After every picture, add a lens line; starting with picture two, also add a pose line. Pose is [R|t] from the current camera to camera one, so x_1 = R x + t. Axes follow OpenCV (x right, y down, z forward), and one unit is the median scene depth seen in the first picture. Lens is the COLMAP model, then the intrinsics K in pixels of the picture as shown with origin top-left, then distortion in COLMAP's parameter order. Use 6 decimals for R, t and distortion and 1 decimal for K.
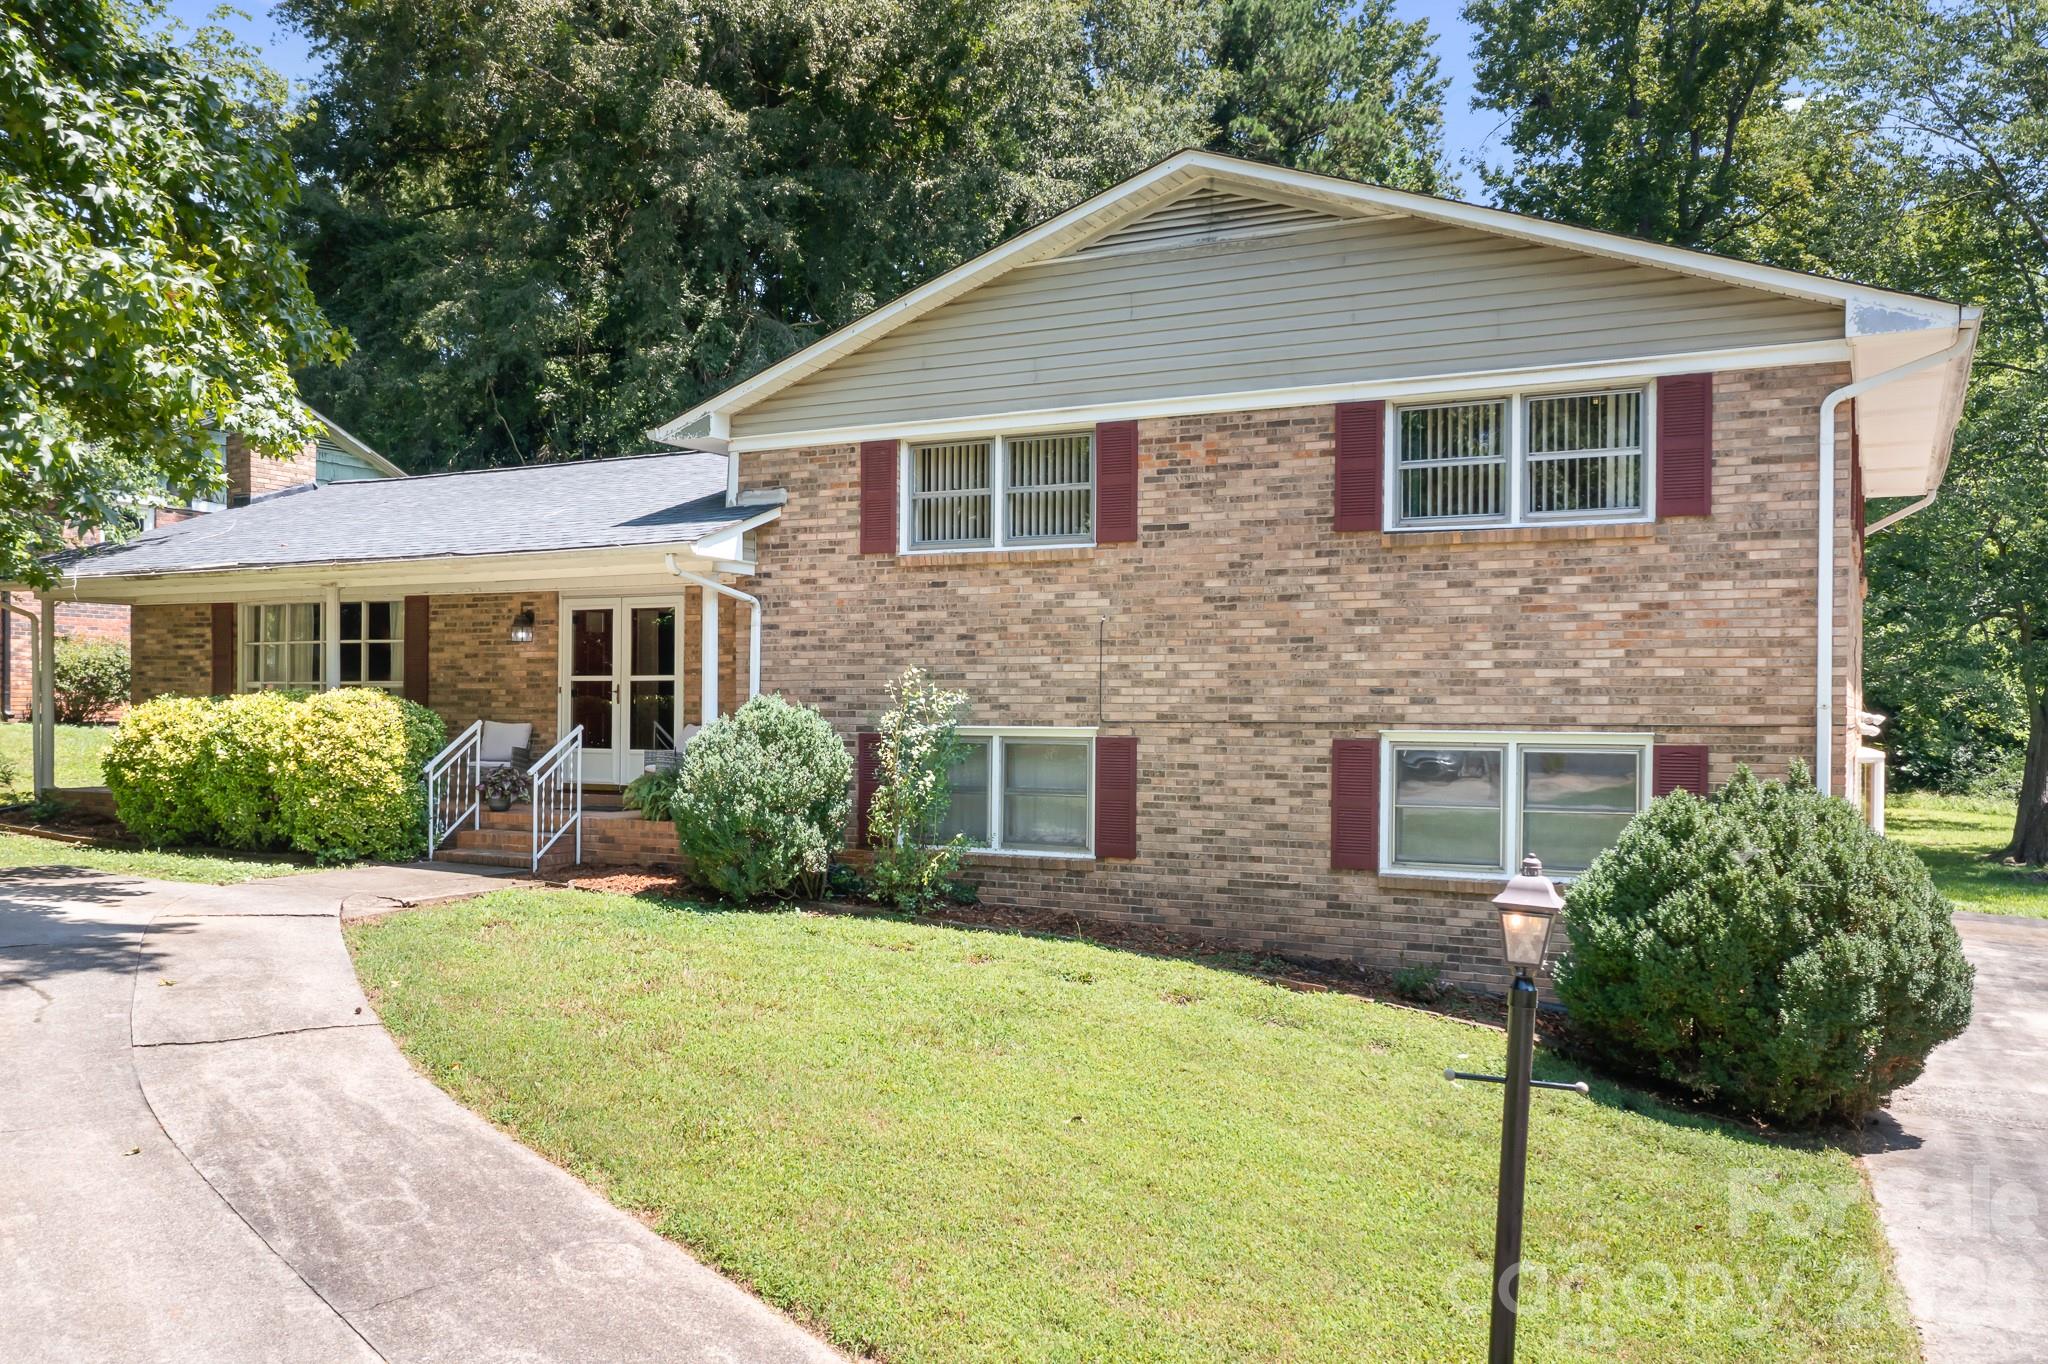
lens RADIAL K [[1698.4, 0, 1022.0], [0, 1698.4, 770.9], [0, 0, 1]] dist [-0.008663, -0.006065]
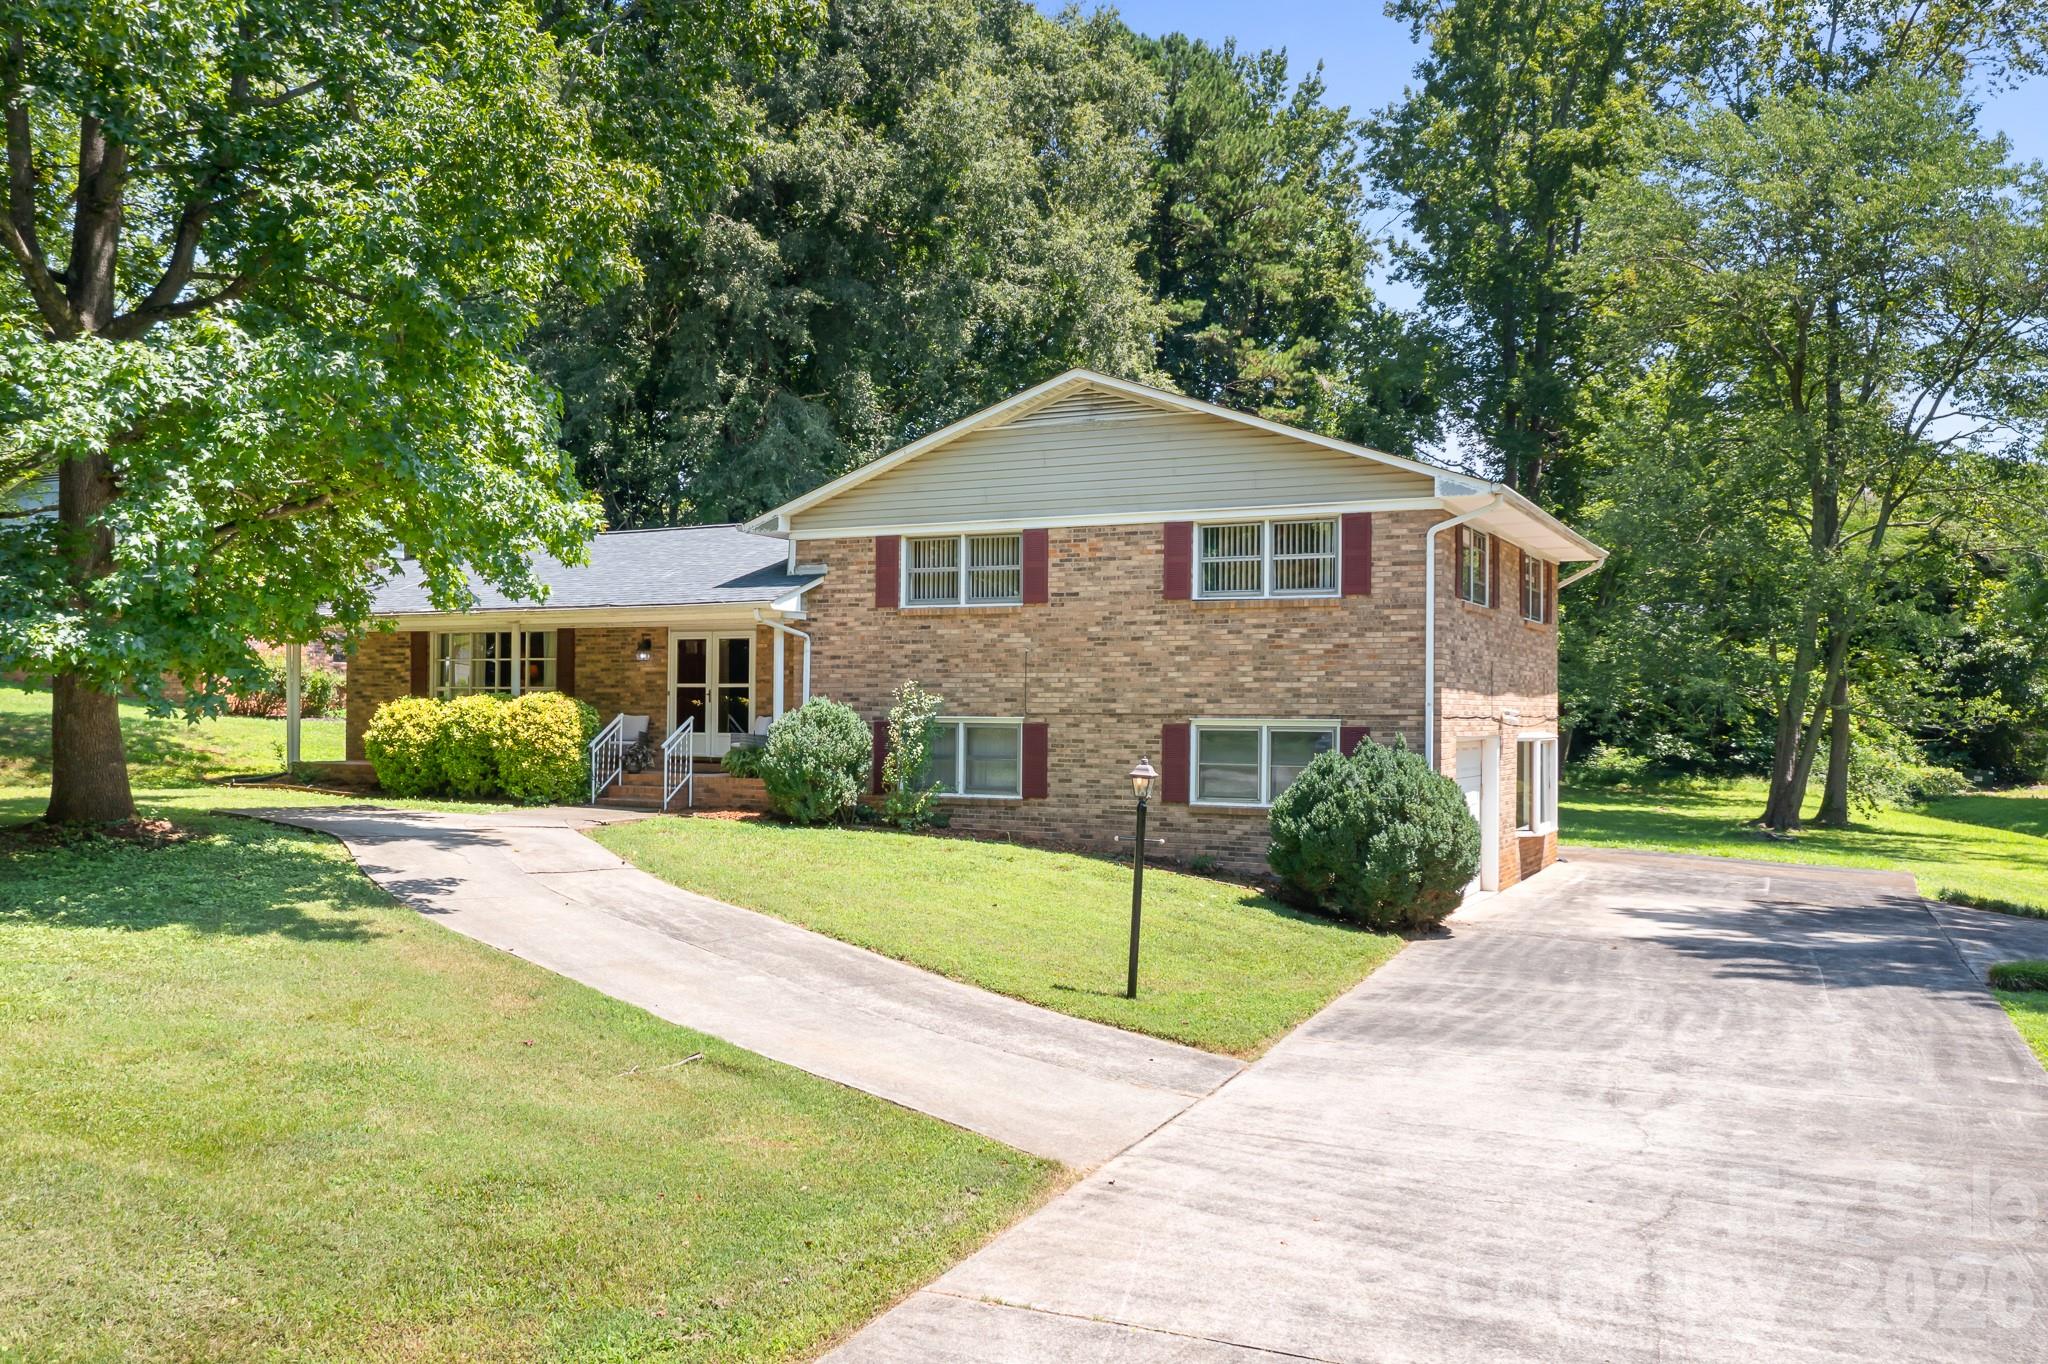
lens RADIAL K [[1789.9, 0, 1027.7], [0, 1789.9, 732.3], [0, 0, 1]] dist [-0.006428, -0.008475]
pose [[0.999932, 0.000364, 0.011663, 0.026135], [-0.000095, 0.999734, -0.023057, 0.025657], [-0.011668, 0.023054, 0.999666, -0.644460]]
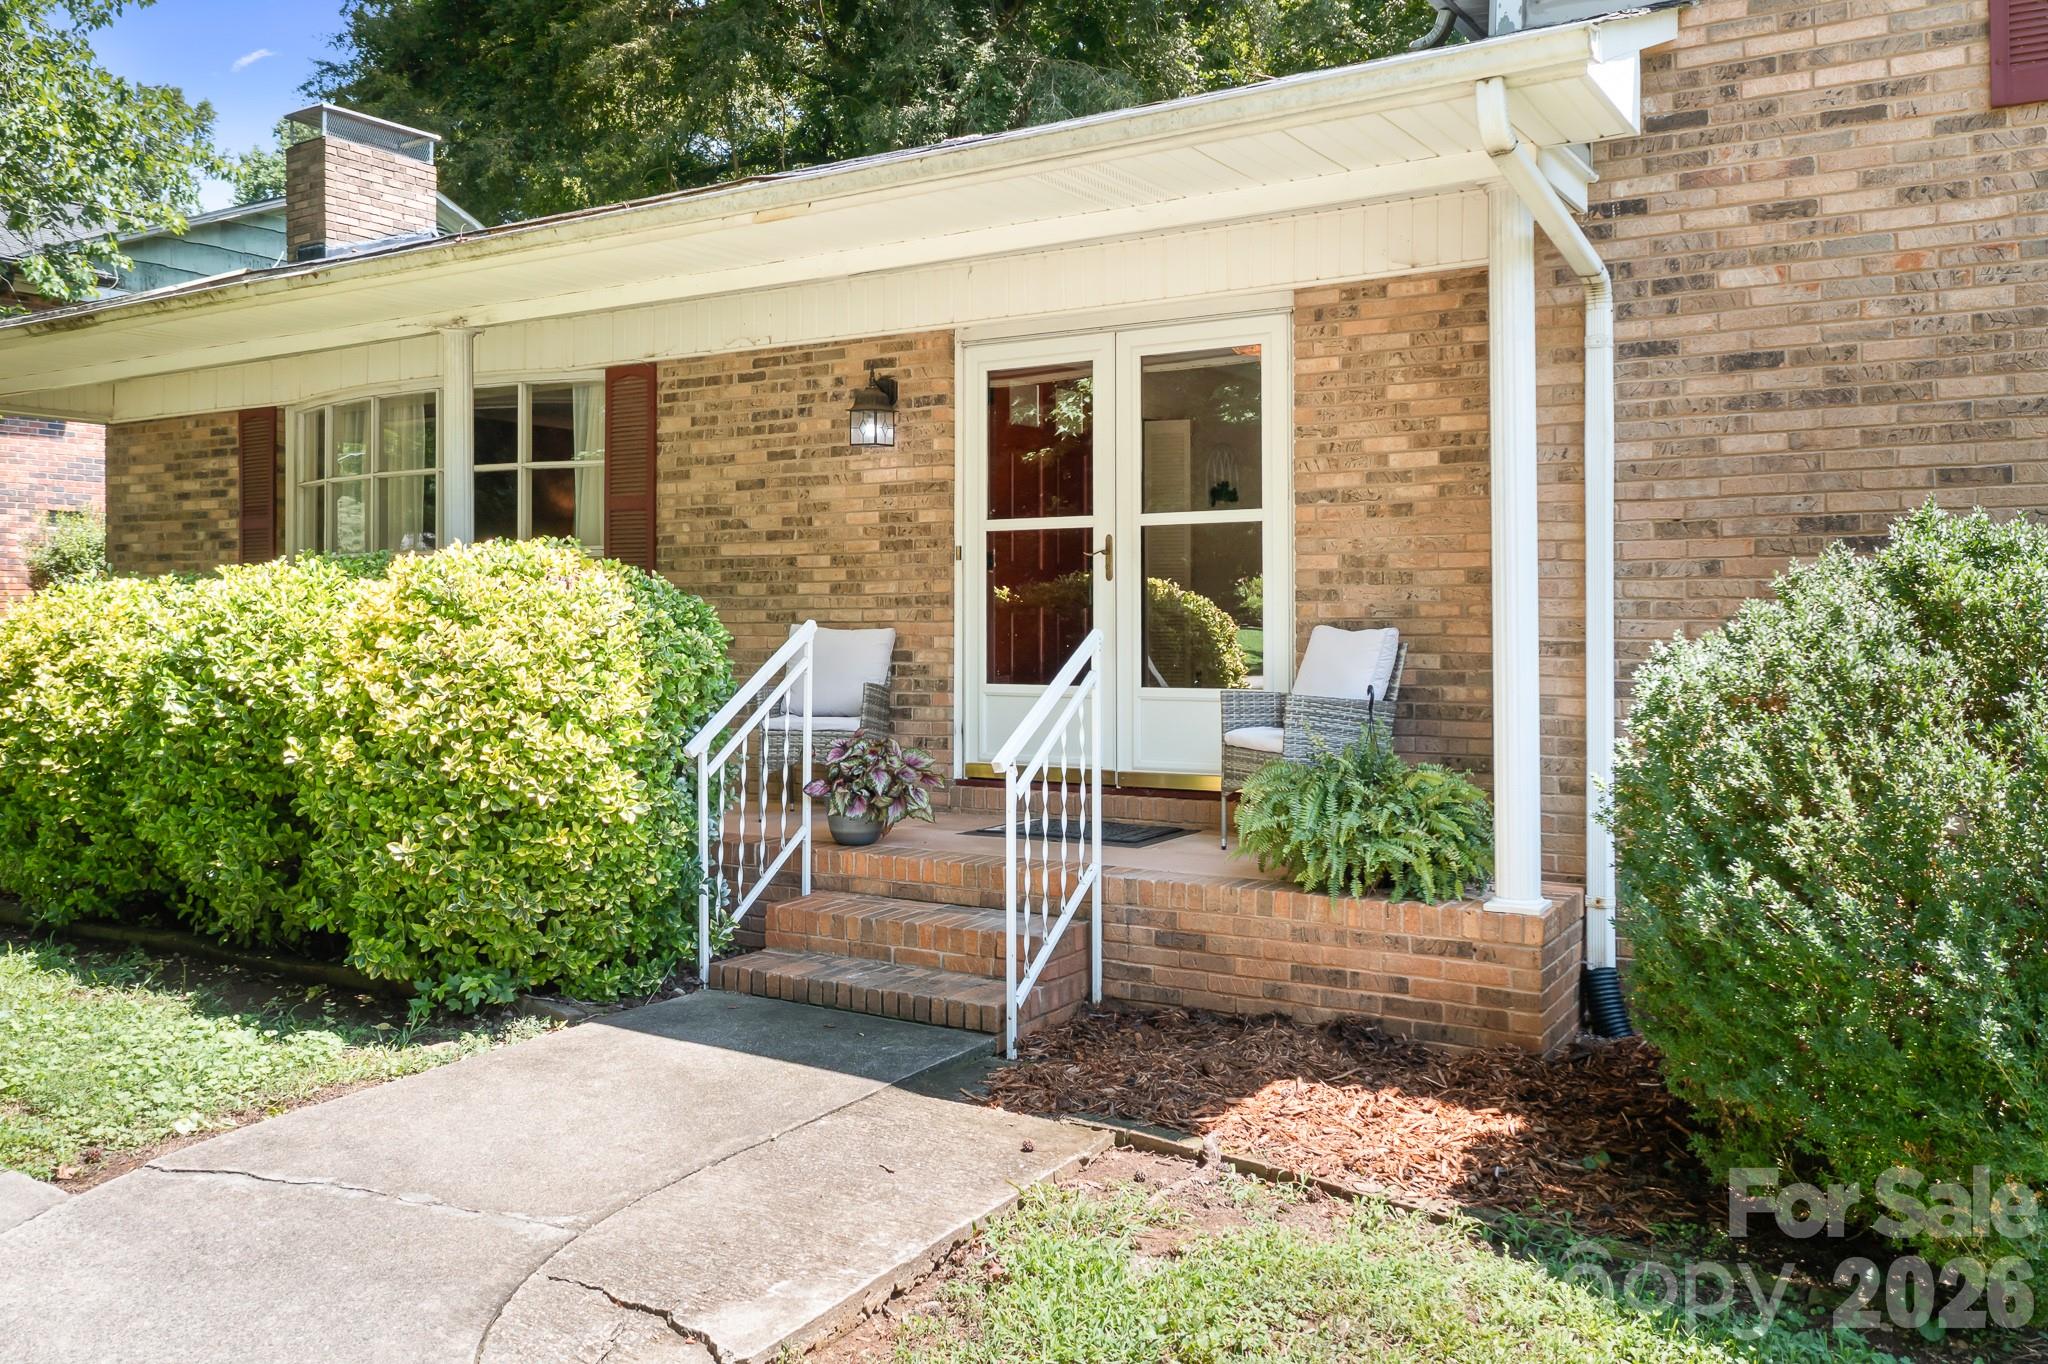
lens RADIAL K [[1634.7, 0, 1002.2], [0, 1634.7, 654.3], [0, 0, 1]] dist [-0.011550, 0.000001]
pose [[0.997315, -0.008615, -0.072717, -0.262780], [0.007471, 0.999844, -0.015983, -0.016393], [0.072844, 0.015397, 0.997225, 0.657927]]
